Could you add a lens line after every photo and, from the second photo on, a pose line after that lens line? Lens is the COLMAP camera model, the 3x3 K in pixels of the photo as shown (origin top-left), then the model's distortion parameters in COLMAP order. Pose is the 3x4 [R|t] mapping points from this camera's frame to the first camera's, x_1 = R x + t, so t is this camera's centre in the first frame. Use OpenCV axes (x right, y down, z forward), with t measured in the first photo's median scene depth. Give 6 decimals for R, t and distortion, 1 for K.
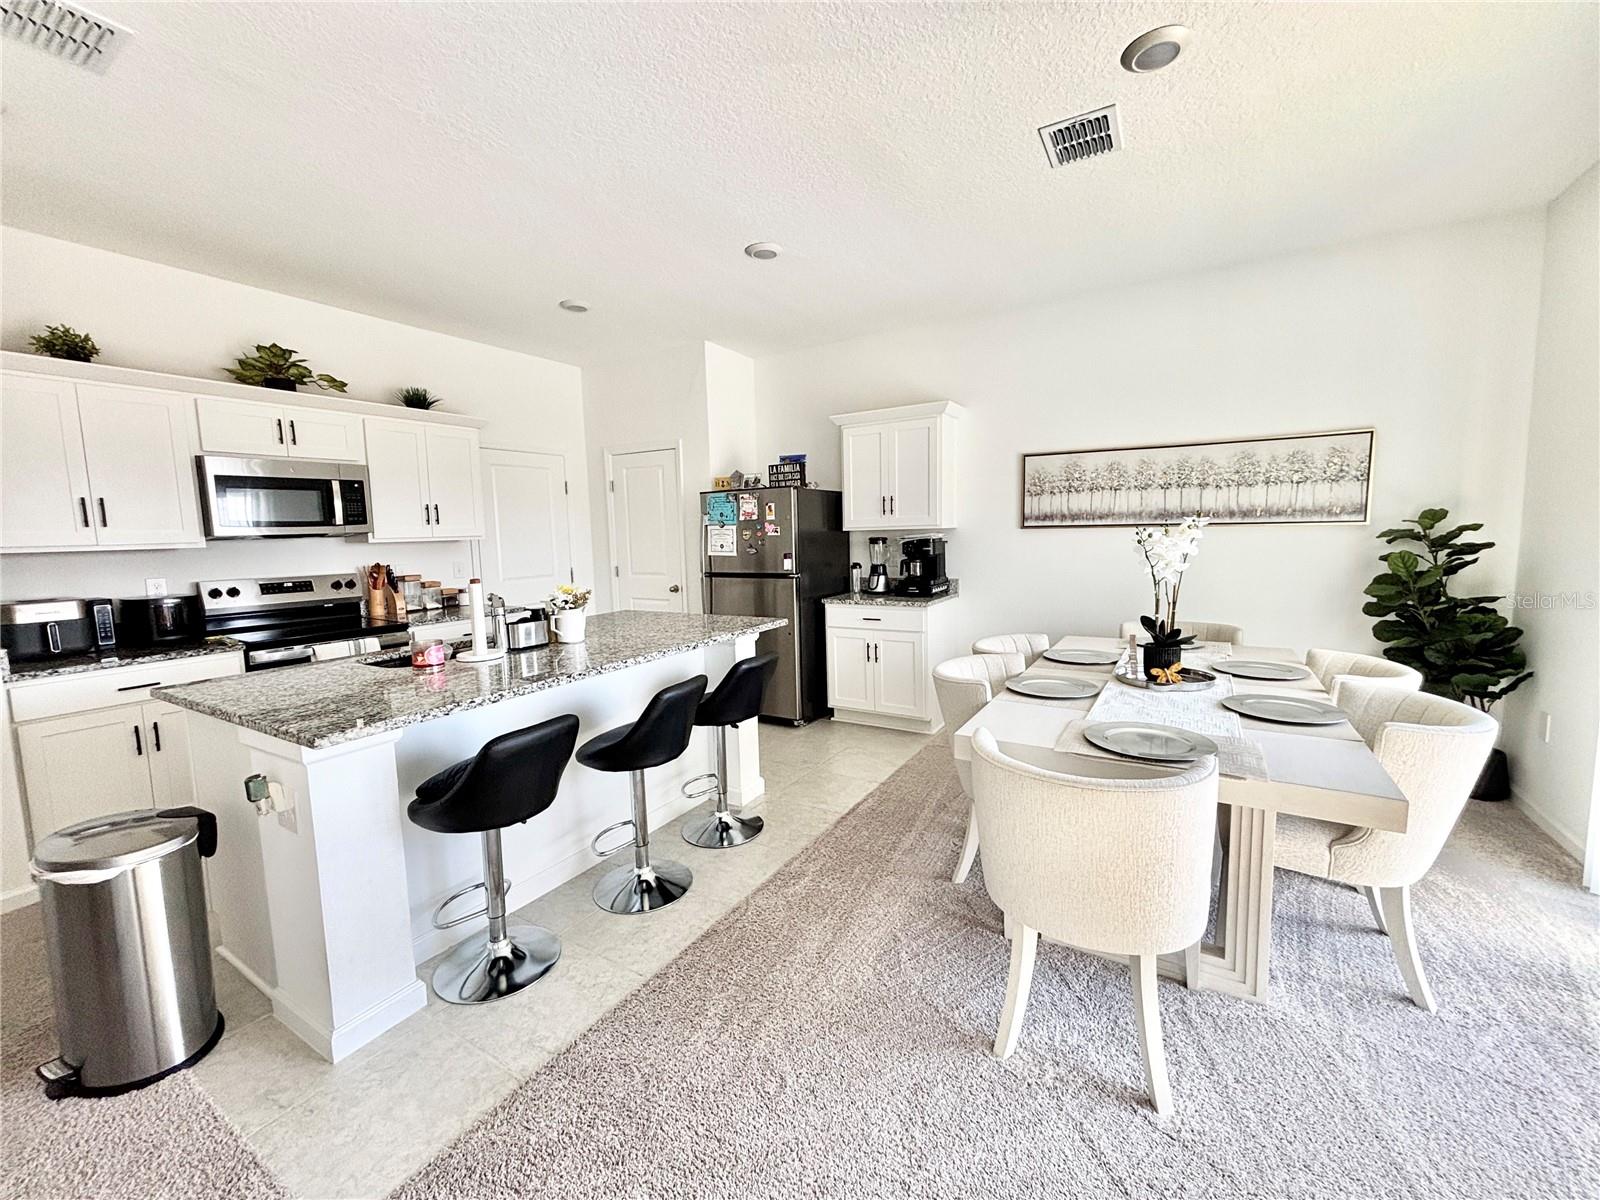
lens RADIAL K [[643.6, 0, 802.7], [0, 643.6, 601.1], [0, 0, 1]] dist [-0.001090, -0.001313]
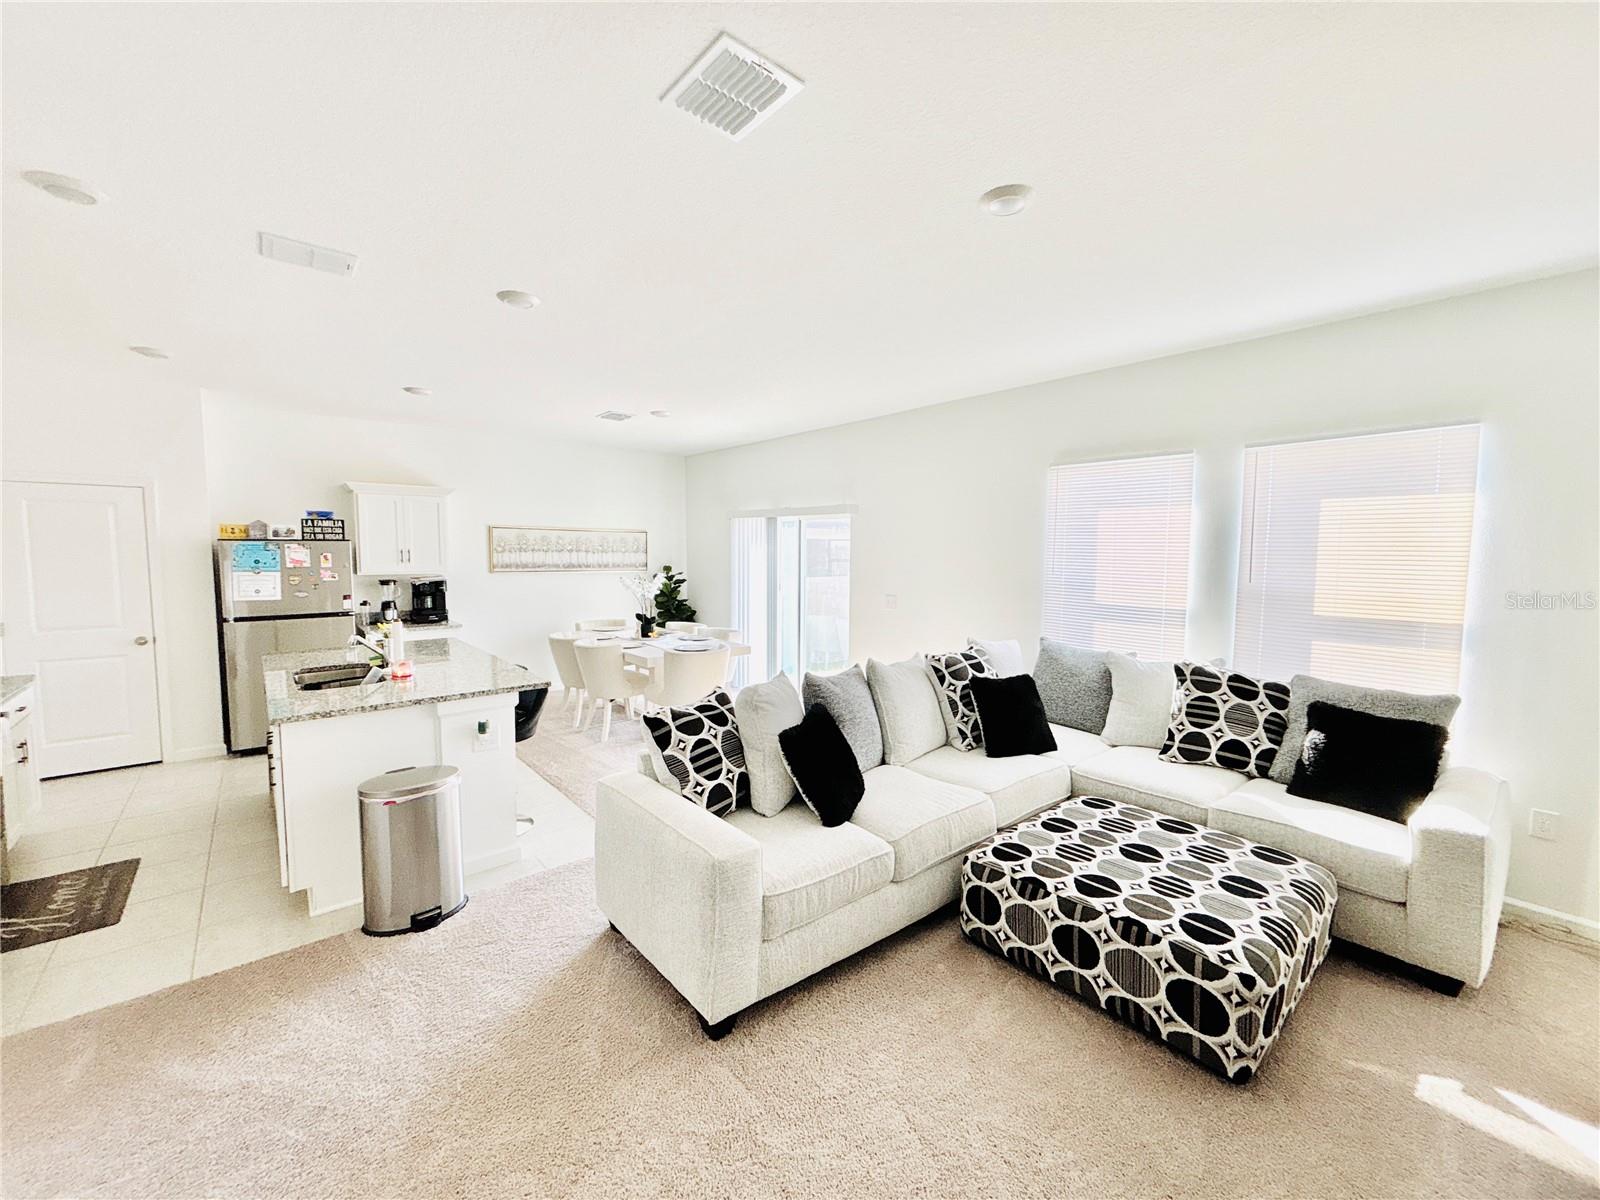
lens RADIAL K [[643.6, 0, 792.7], [0, 643.6, 599.2], [0, 0, 1]] dist [-0.001090, -0.001313]
pose [[0.330474, -0.048159, 0.942586, -1.255887], [0.086377, 0.996049, 0.020606, -0.025311], [-0.939854, 0.074608, 0.333328, -0.283383]]
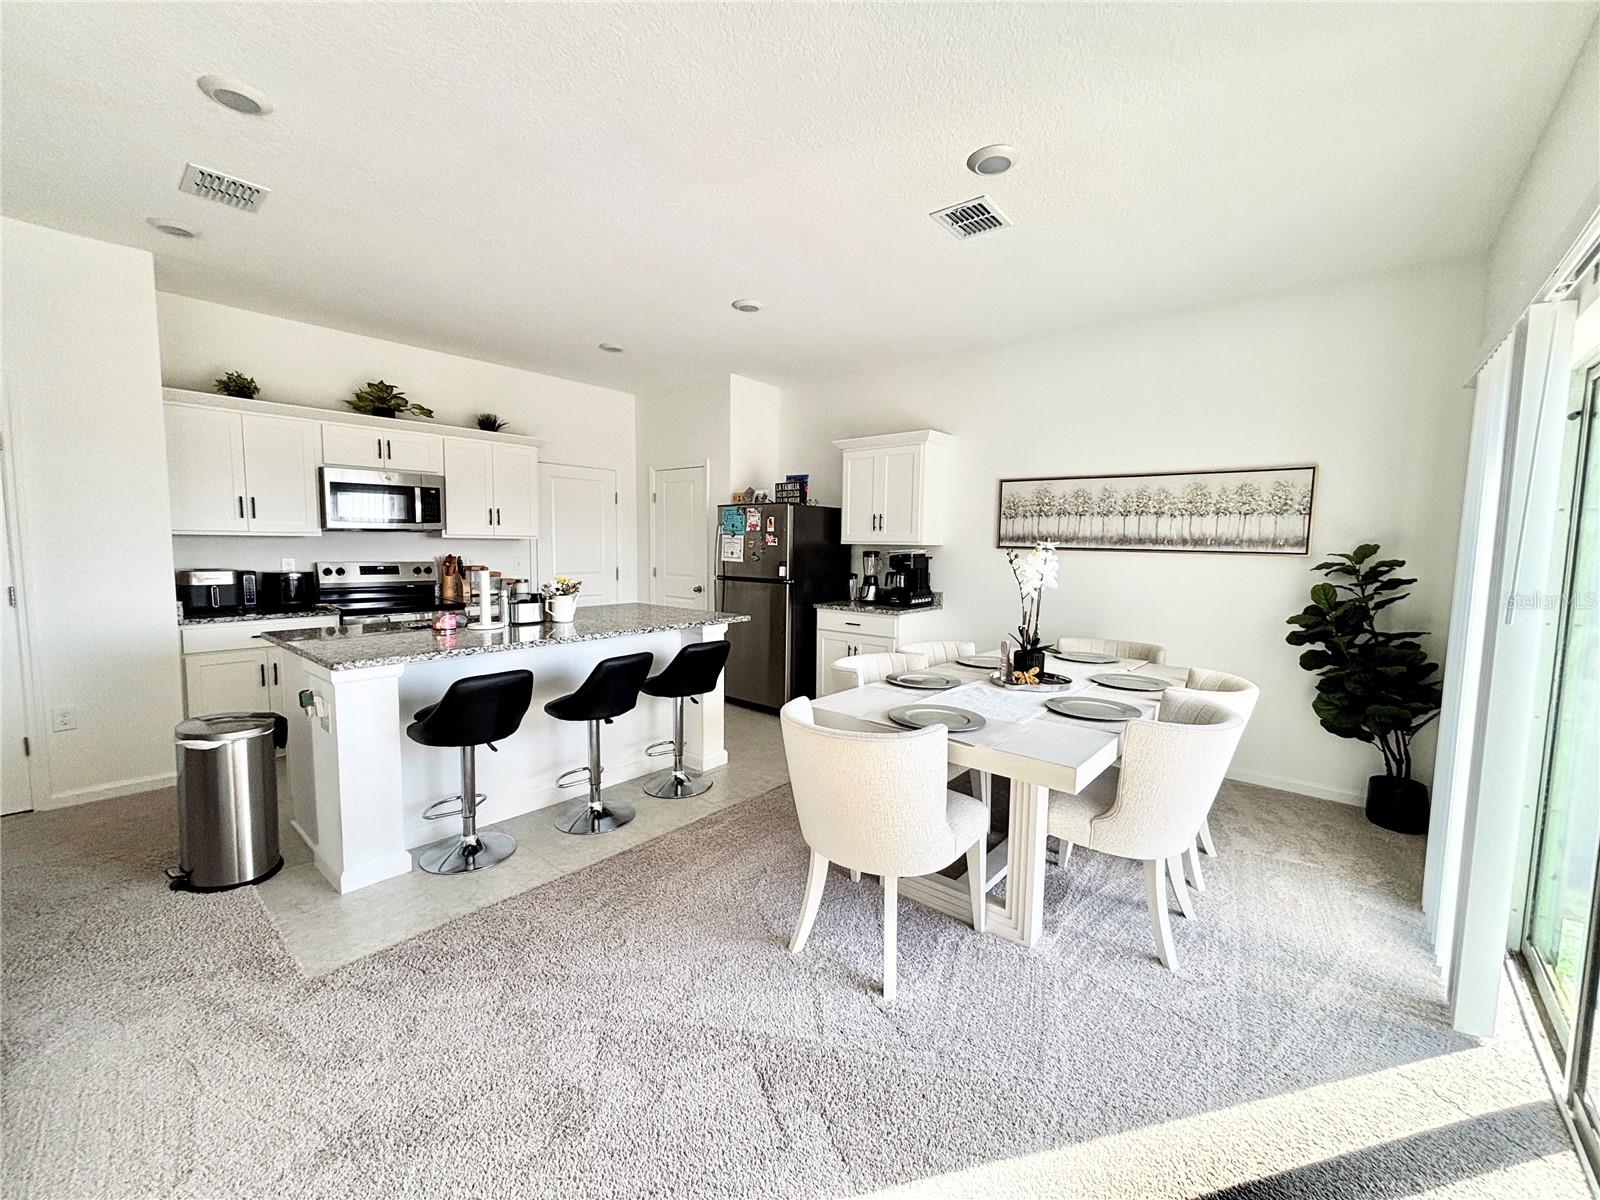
lens RADIAL K [[643.6, 0, 802.3], [0, 643.6, 602.1], [0, 0, 1]] dist [-0.001090, -0.001313]
pose [[0.986452, 0.053735, -0.155001, 0.266822], [-0.056460, 0.998317, -0.013224, 0.014013], [0.154030, 0.021797, 0.987826, -0.156153]]
